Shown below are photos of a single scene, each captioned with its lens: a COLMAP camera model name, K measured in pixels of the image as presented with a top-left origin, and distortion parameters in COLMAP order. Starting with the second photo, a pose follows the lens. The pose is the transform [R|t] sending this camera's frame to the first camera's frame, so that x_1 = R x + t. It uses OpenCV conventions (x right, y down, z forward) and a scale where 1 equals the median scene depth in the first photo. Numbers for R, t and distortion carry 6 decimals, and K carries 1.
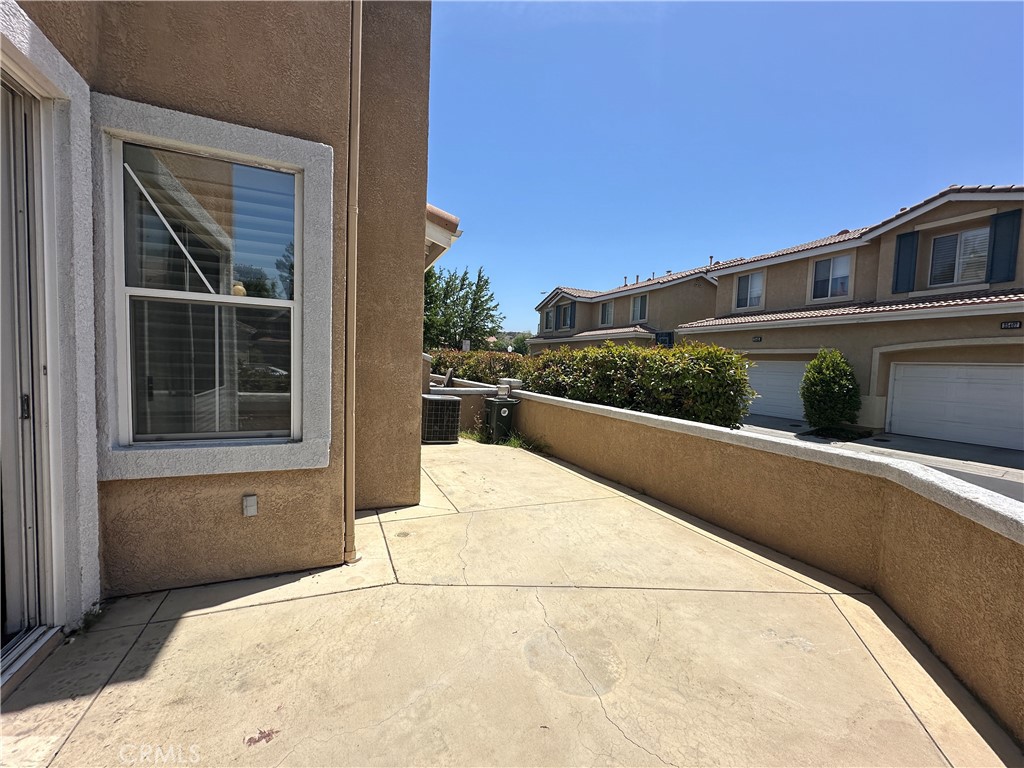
lens RADIAL K [[409.0, 0, 513.3], [0, 409.0, 384.6], [0, 0, 1]] dist [-0.003675, 0.000952]
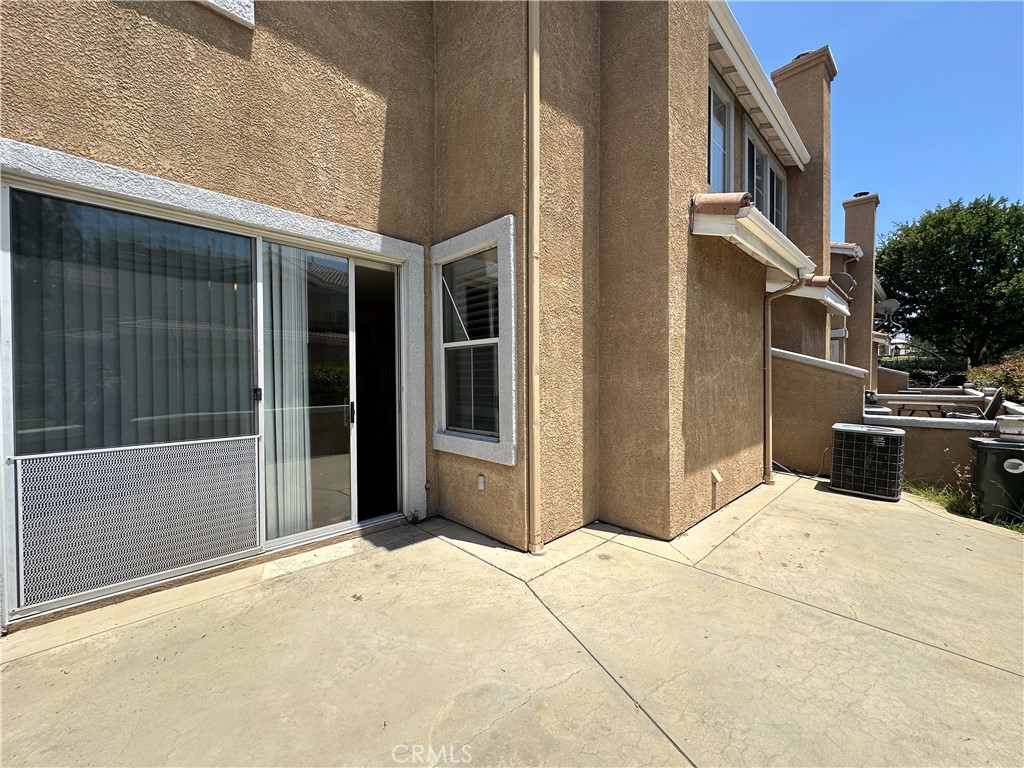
lens RADIAL K [[409.0, 0, 509.9], [0, 409.0, 385.1], [0, 0, 1]] dist [-0.003675, 0.000952]
pose [[0.352638, -0.023492, -0.935465, 0.689041], [-0.030638, 0.998859, -0.036633, 0.001773], [0.935258, 0.041579, 0.351516, 0.522400]]
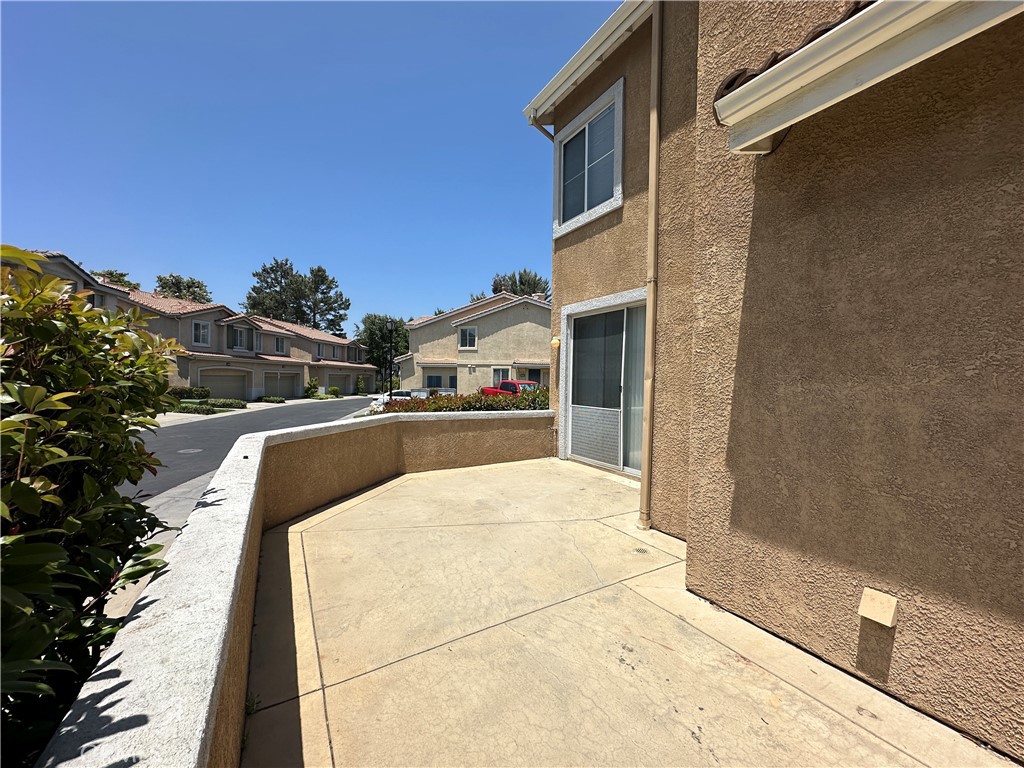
lens RADIAL K [[409.0, 0, 511.9], [0, 409.0, 385.6], [0, 0, 1]] dist [-0.003675, 0.000952]
pose [[-0.992357, -0.053572, -0.111163, 0.232273], [-0.060966, 0.996072, 0.064220, -0.114872], [0.107286, 0.070506, -0.991725, 2.368803]]
